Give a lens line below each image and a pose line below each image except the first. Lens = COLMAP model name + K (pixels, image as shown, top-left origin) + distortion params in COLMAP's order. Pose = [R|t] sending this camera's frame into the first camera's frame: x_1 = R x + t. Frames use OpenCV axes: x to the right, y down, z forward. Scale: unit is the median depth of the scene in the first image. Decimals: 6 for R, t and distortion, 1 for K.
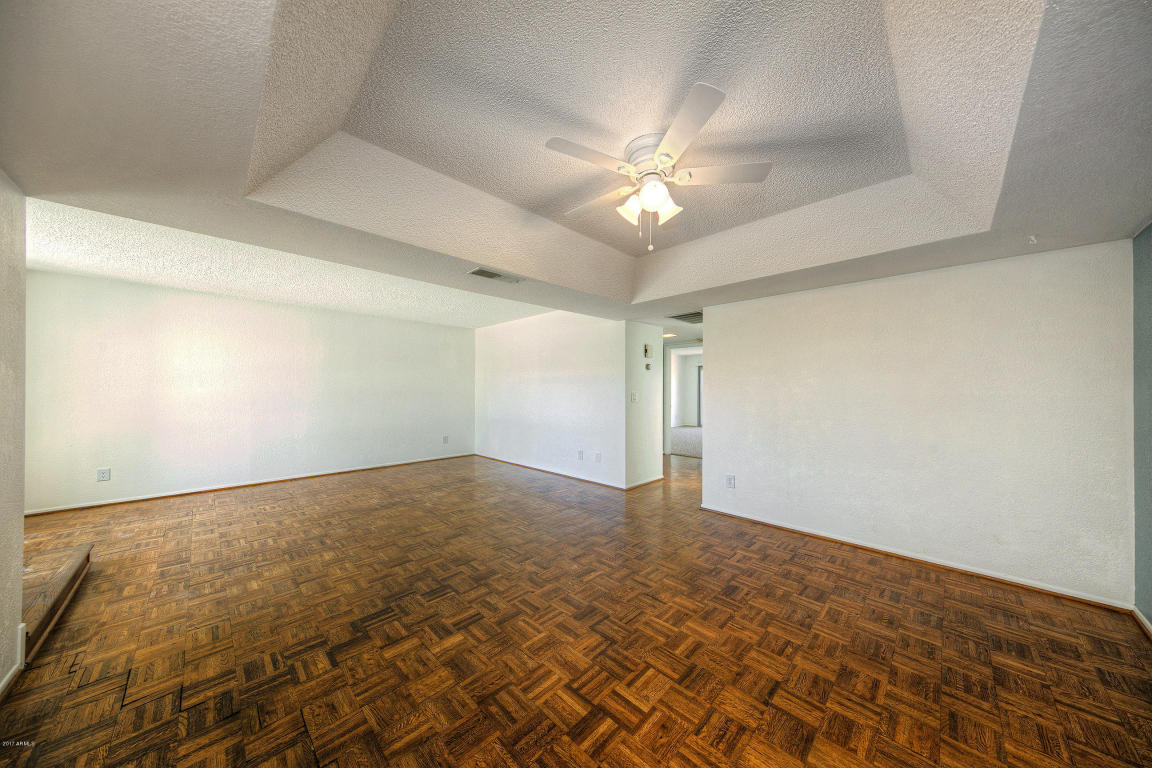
lens RADIAL K [[377.0, 0, 576.0], [0, 377.0, 384.0], [0, 0, 1]] dist [0.009893, -0.000079]
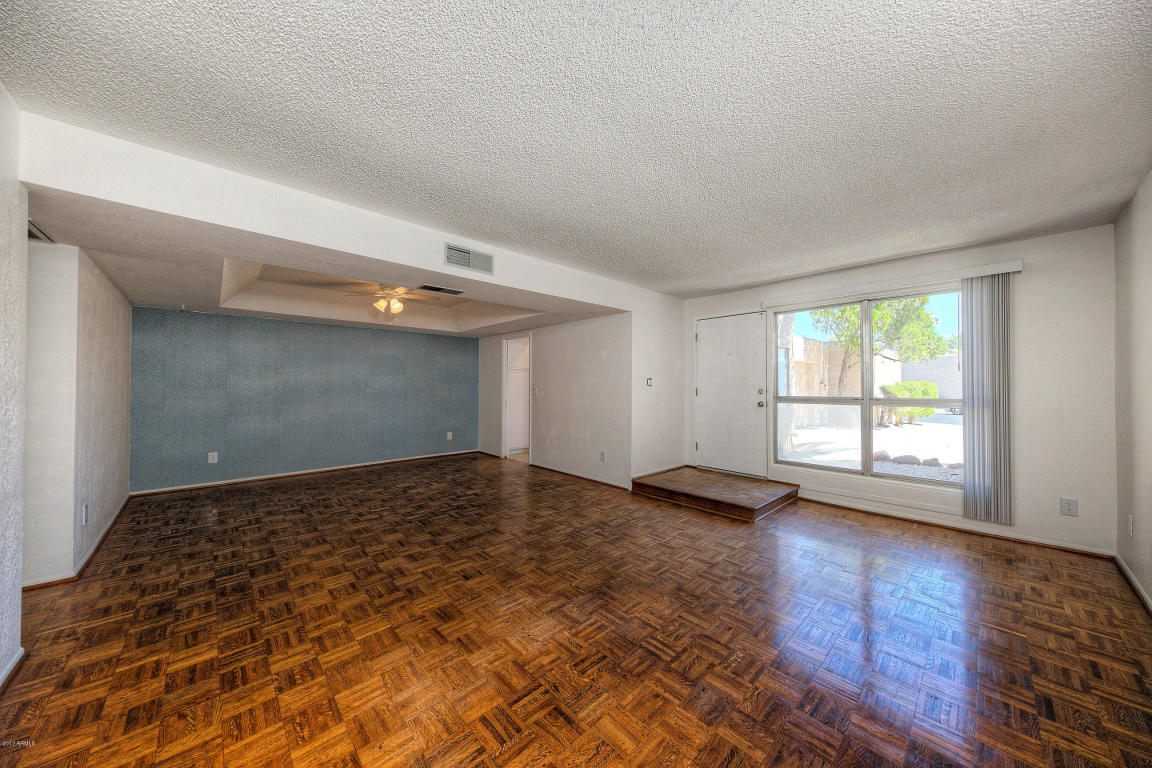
lens RADIAL K [[388.0, 0, 583.7], [0, 388.0, 380.0], [0, 0, 1]] dist [0.002164, 0.000036]
pose [[-0.999821, -0.004684, 0.018341, -1.082626], [-0.005120, 0.999703, -0.023831, 0.044818], [-0.018224, -0.023920, -0.999548, 3.501906]]
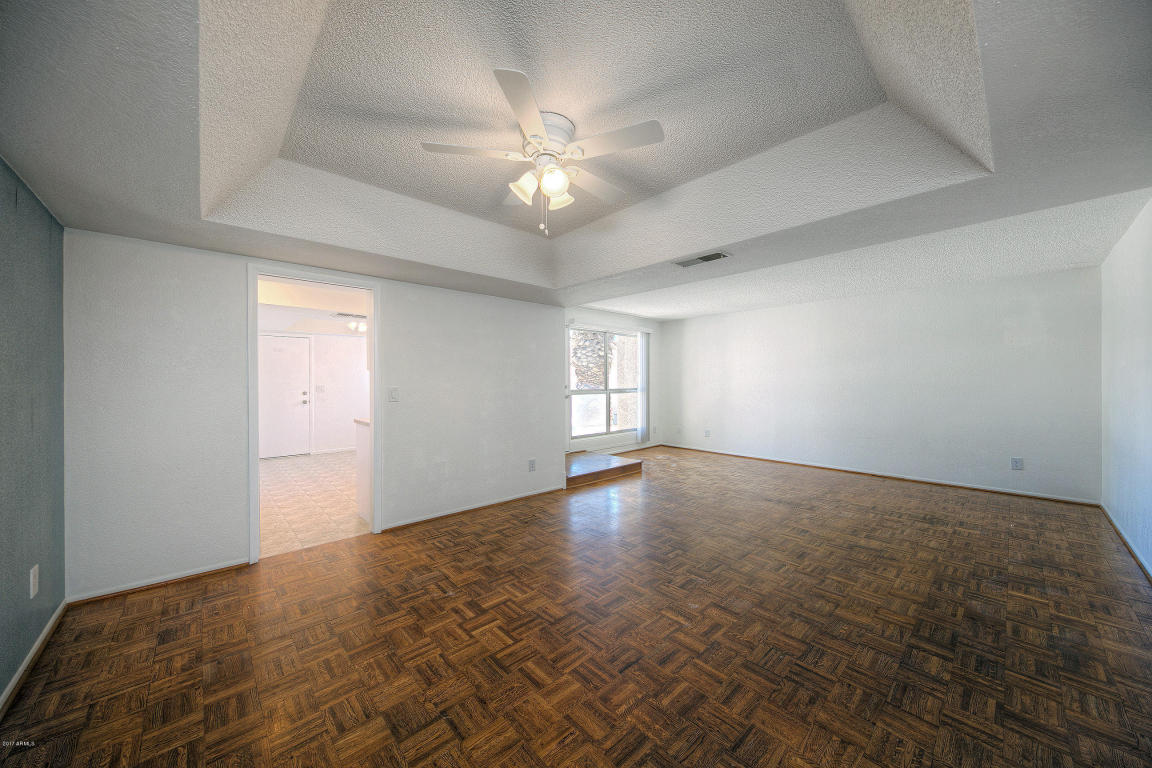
lens RADIAL K [[402.0, 0, 577.8], [0, 402.0, 387.8], [0, 0, 1]] dist [-0.001252, -0.000160]
pose [[-0.042366, 0.014203, -0.999001, 1.232173], [0.011190, 0.999843, 0.013740, 0.015520], [0.999039, -0.010597, -0.042518, 1.158705]]
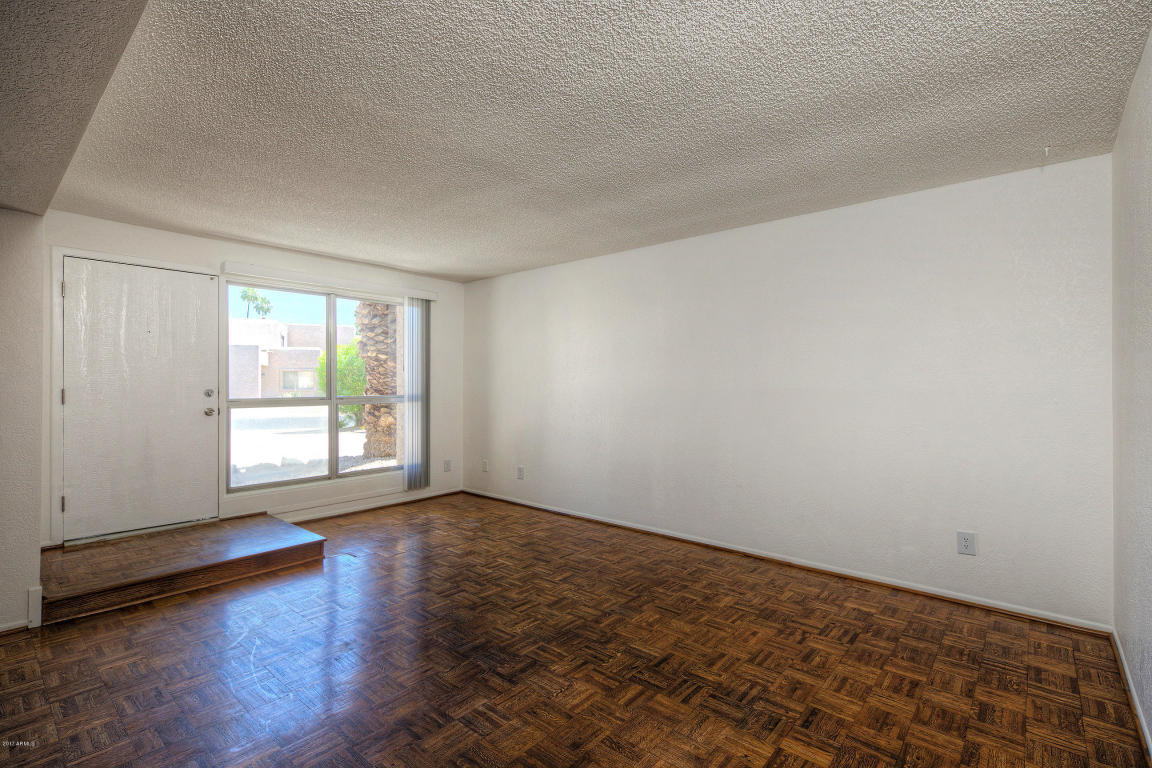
lens RADIAL K [[530.7, 0, 576.0], [0, 530.7, 384.0], [0, 0, 1]] dist [-0.000242, -0.000008]
pose [[0.065642, -0.001301, -0.997842, 0.270593], [0.010898, 0.999940, -0.000586, 0.031992], [0.997784, -0.010836, 0.065652, 2.387833]]
